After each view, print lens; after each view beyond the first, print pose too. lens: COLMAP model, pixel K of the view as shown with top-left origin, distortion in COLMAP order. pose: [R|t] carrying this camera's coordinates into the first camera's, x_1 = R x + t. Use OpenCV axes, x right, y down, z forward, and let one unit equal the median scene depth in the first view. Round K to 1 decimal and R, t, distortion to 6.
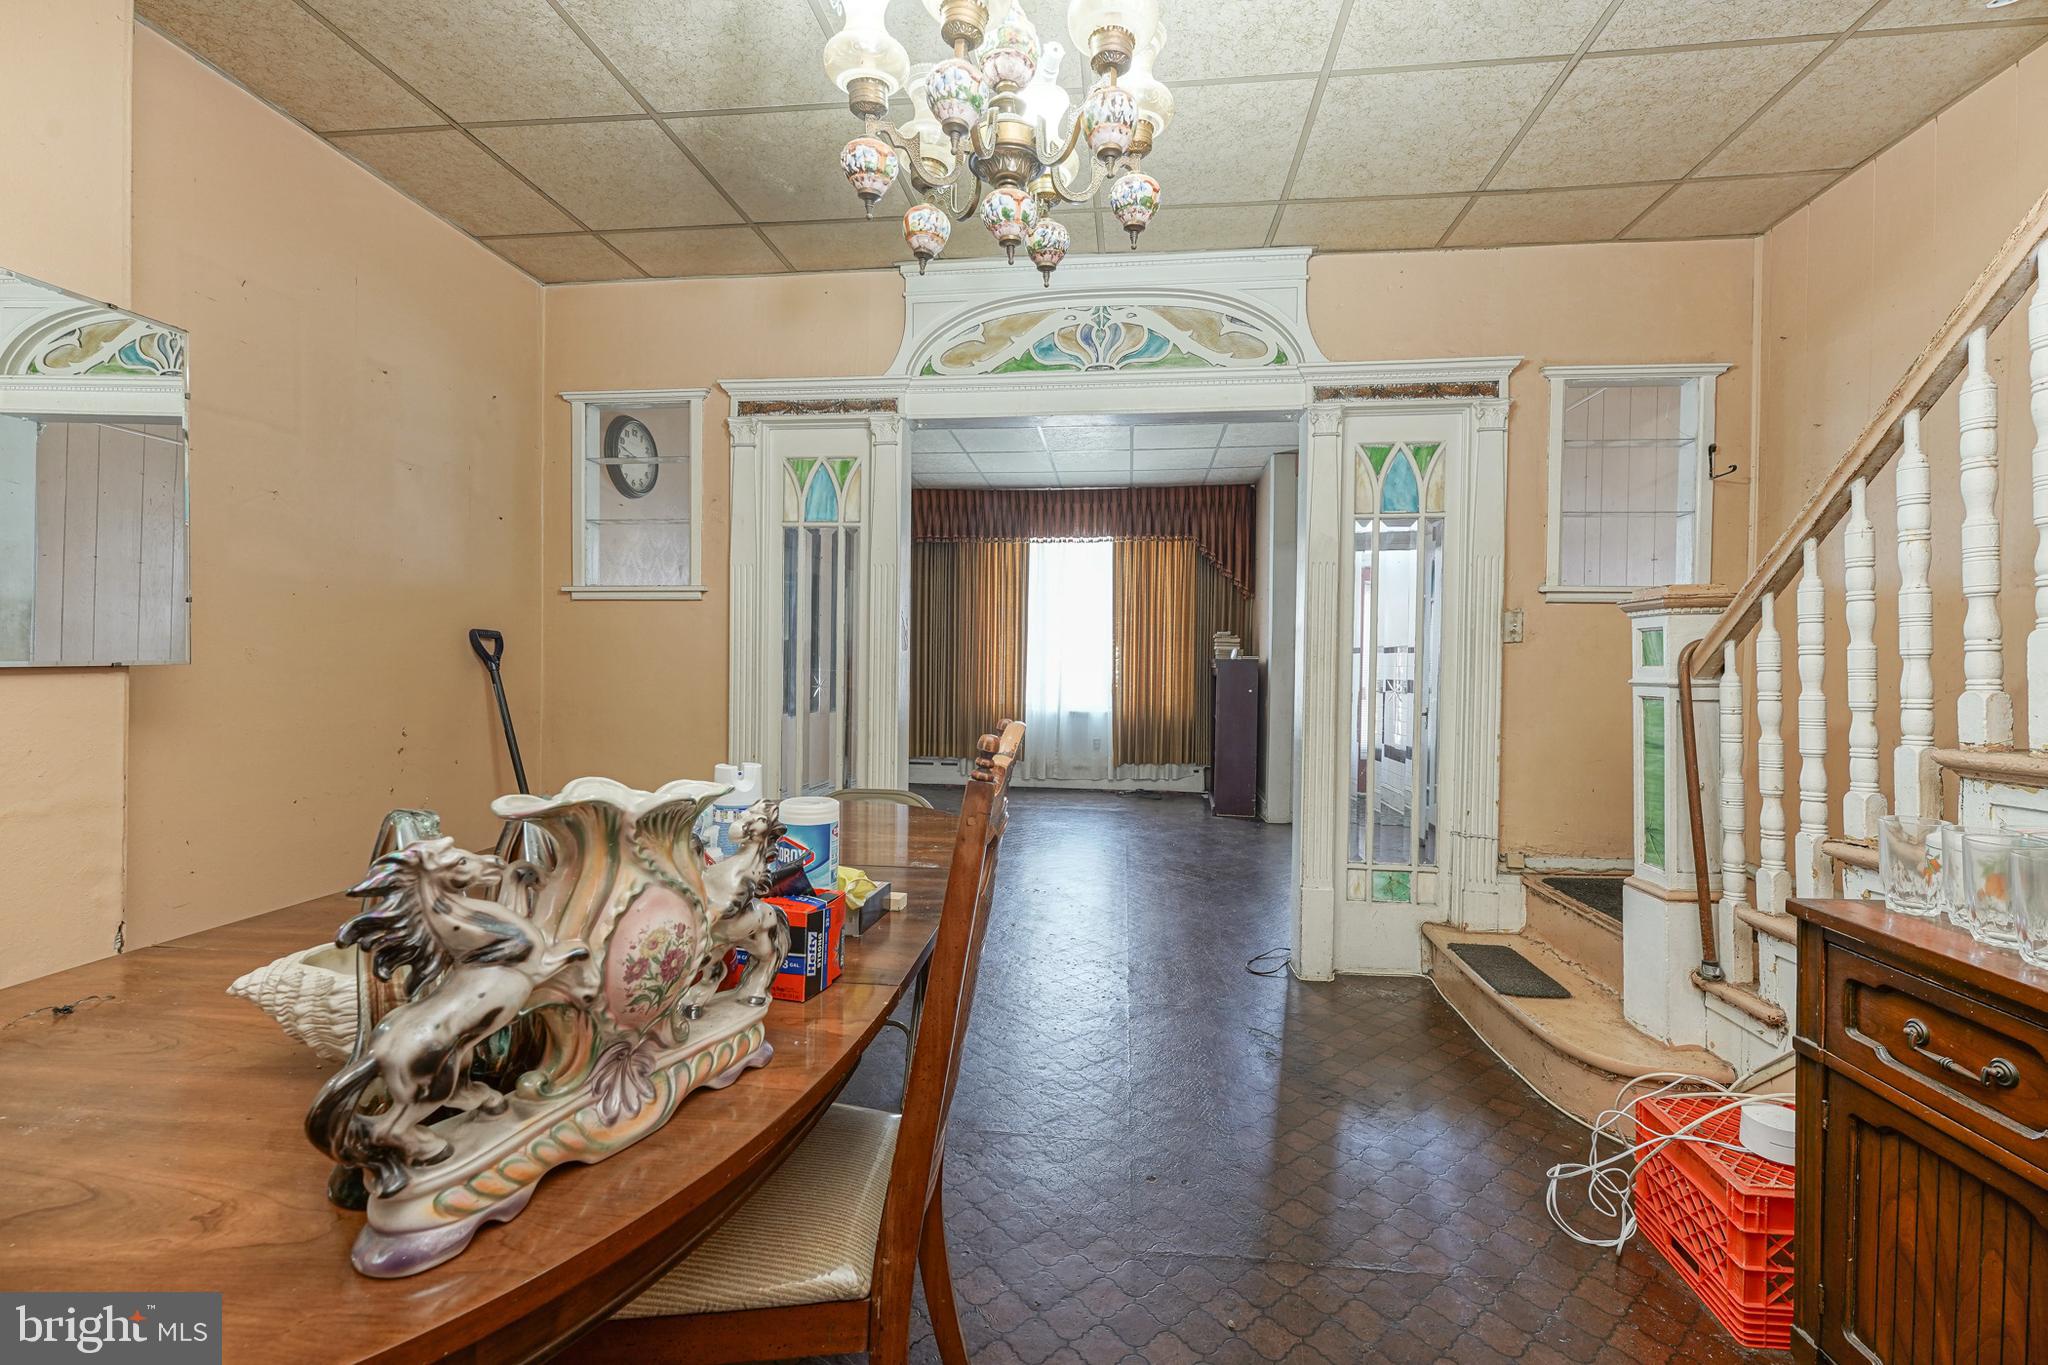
lens RADIAL K [[846.6, 0, 1024.0], [0, 846.6, 682.5], [0, 0, 1]] dist [-0.000487, 0.000115]
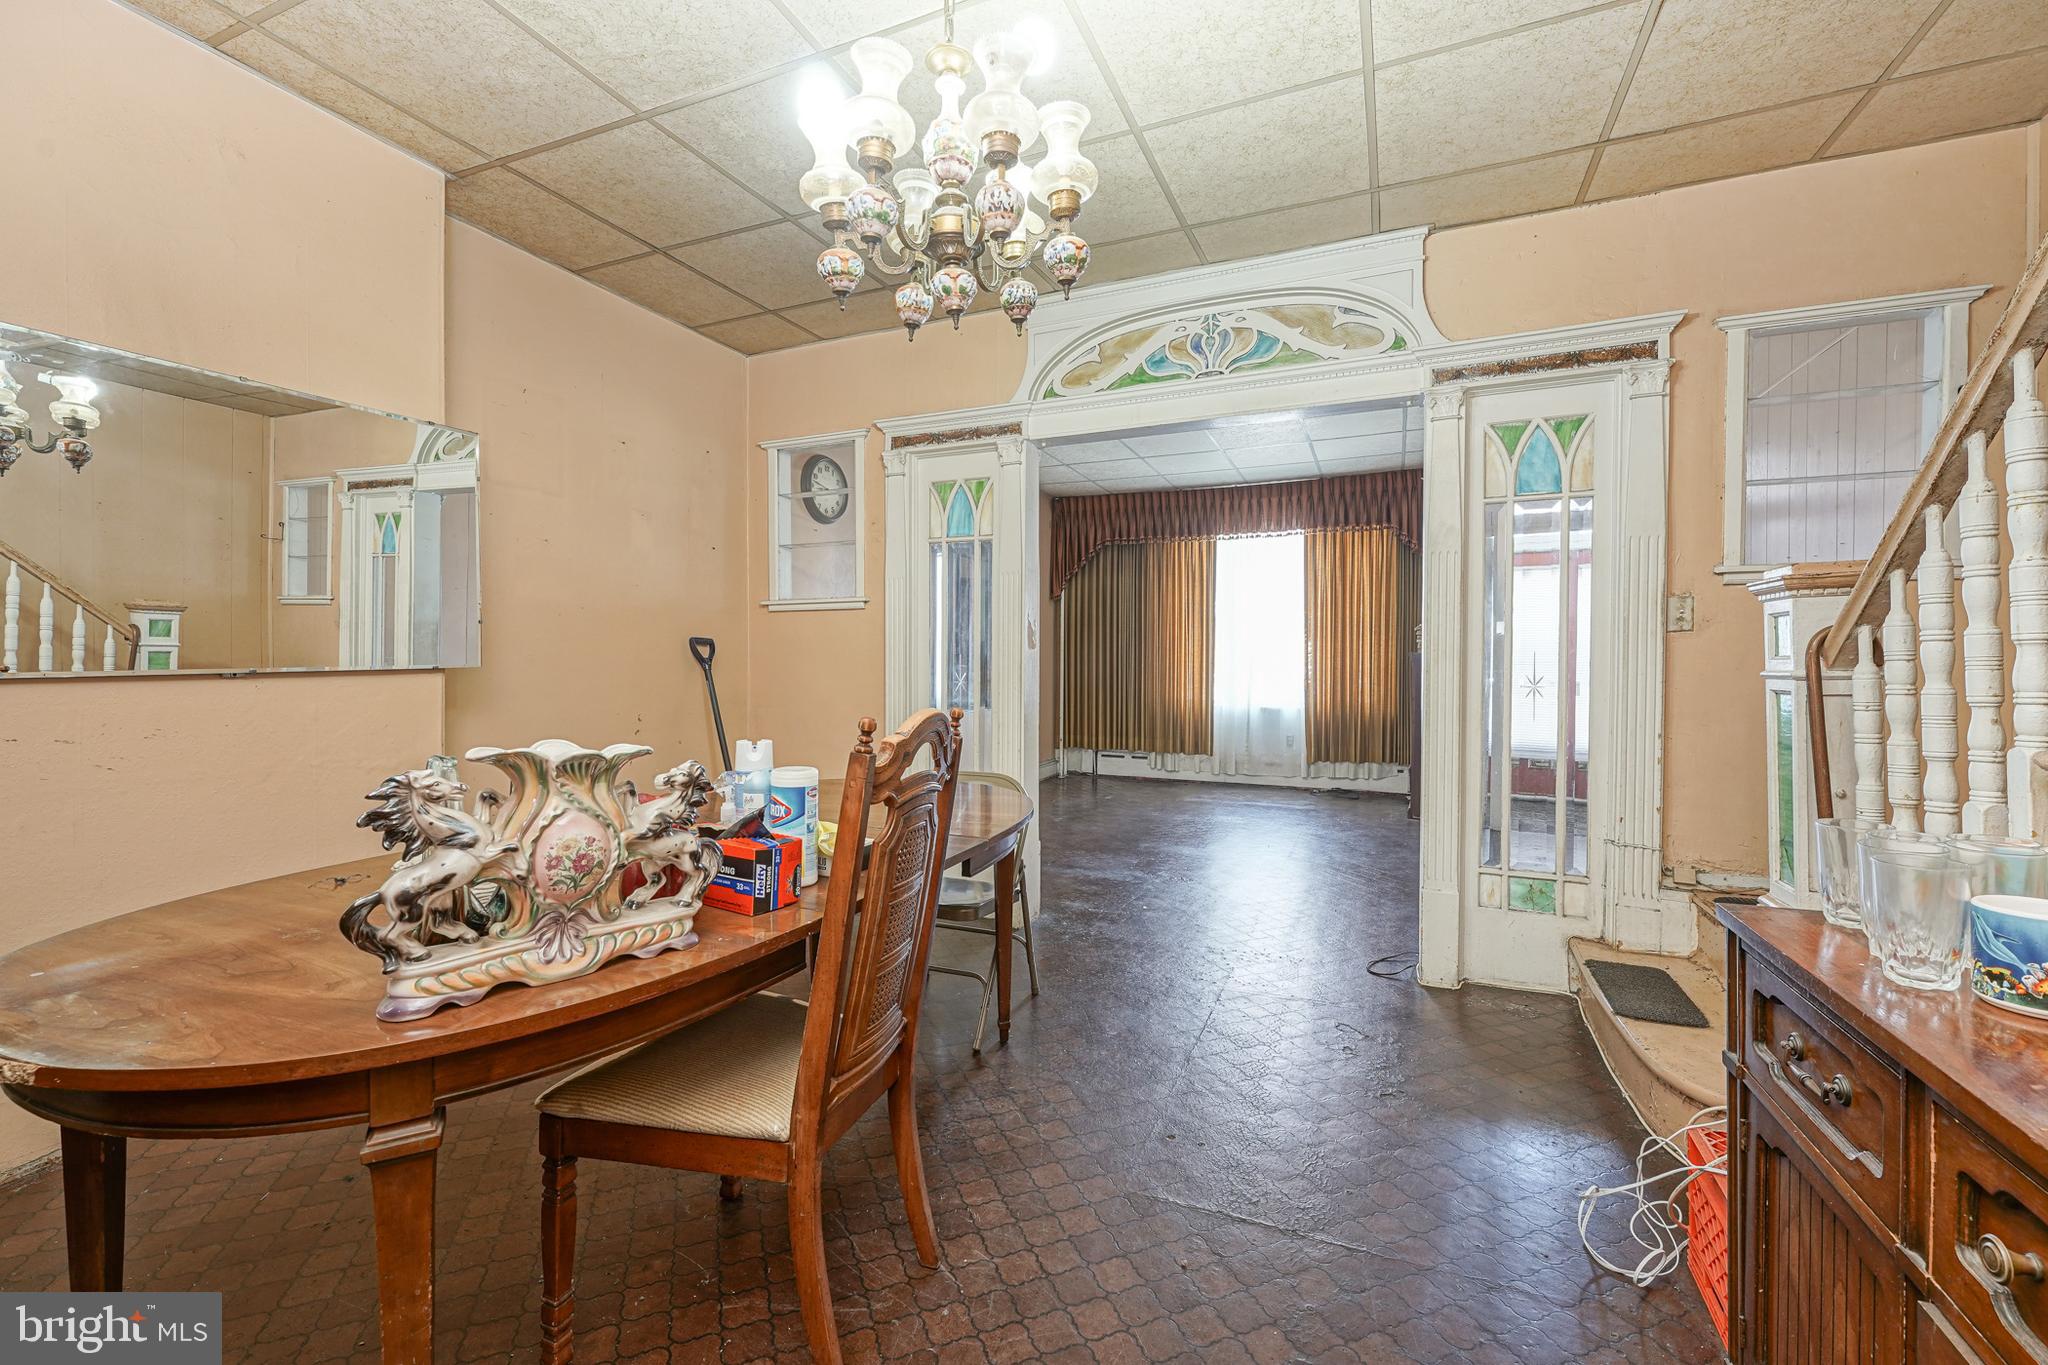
lens RADIAL K [[820.7, 0, 1000.6], [0, 820.7, 677.8], [0, 0, 1]] dist [0.000171, -0.000022]
pose [[0.956426, -0.003964, -0.291949, 0.145904], [0.003485, 0.999992, -0.002161, 0.001576], [0.291955, 0.001050, 0.956432, -0.037175]]
